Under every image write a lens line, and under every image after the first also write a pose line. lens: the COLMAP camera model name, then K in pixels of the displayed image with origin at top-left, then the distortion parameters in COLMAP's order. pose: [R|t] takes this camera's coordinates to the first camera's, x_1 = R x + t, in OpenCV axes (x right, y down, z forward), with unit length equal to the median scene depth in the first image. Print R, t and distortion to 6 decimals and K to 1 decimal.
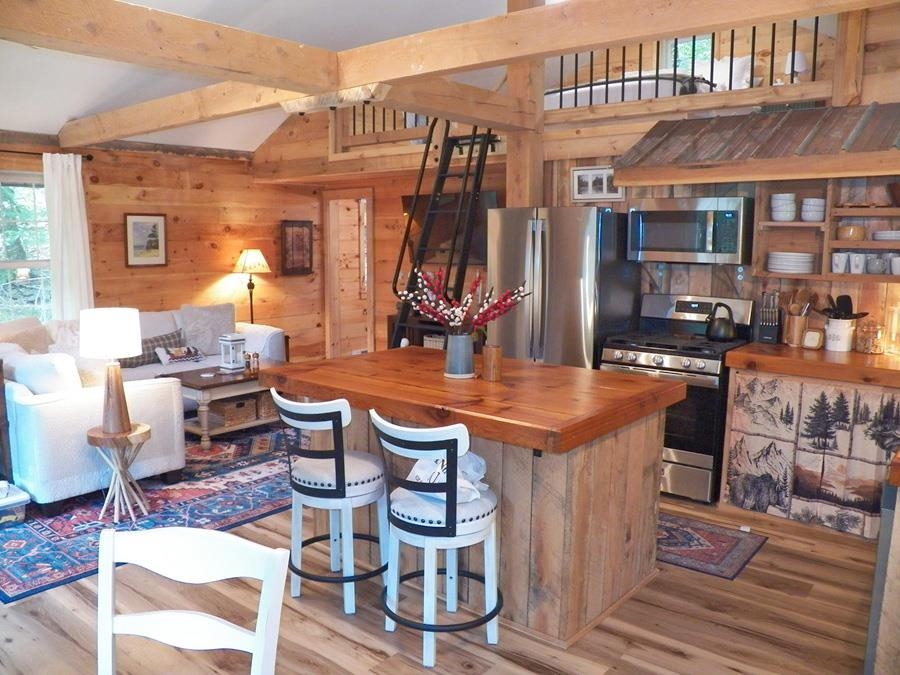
lens RADIAL K [[732.9, 0, 445.8], [0, 732.9, 343.4], [0, 0, 1]] dist [-0.143101, 0.108966]
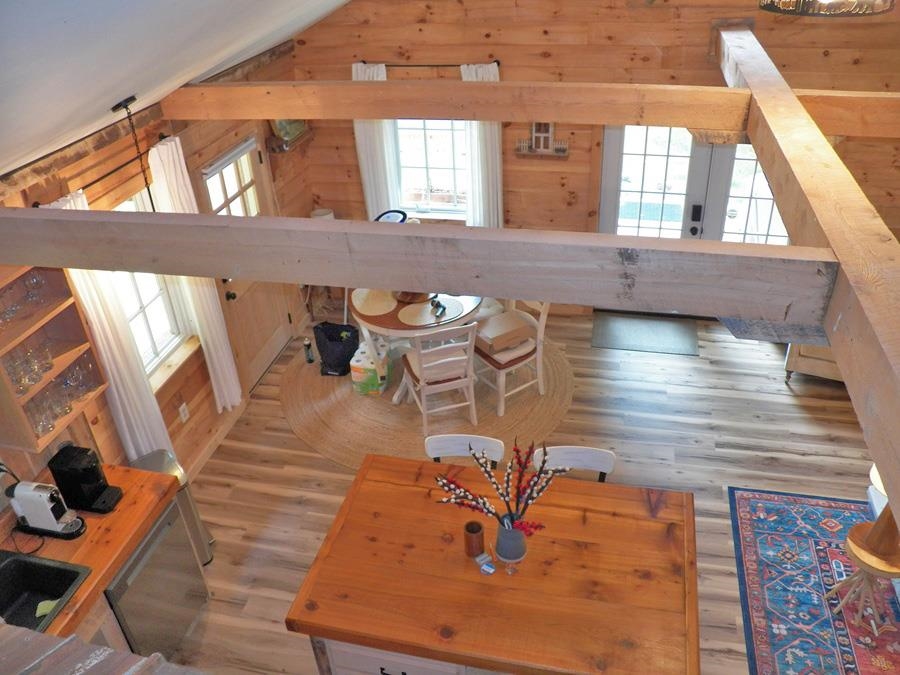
lens RADIAL K [[732.9, 0, 450.3], [0, 732.9, 346.0], [0, 0, 1]] dist [-0.143101, 0.108966]
pose [[-0.893117, 0.271532, -0.358626, 0.266611], [-0.025514, 0.765395, 0.643055, -0.573978], [0.449100, 0.583473, -0.676660, 1.064103]]
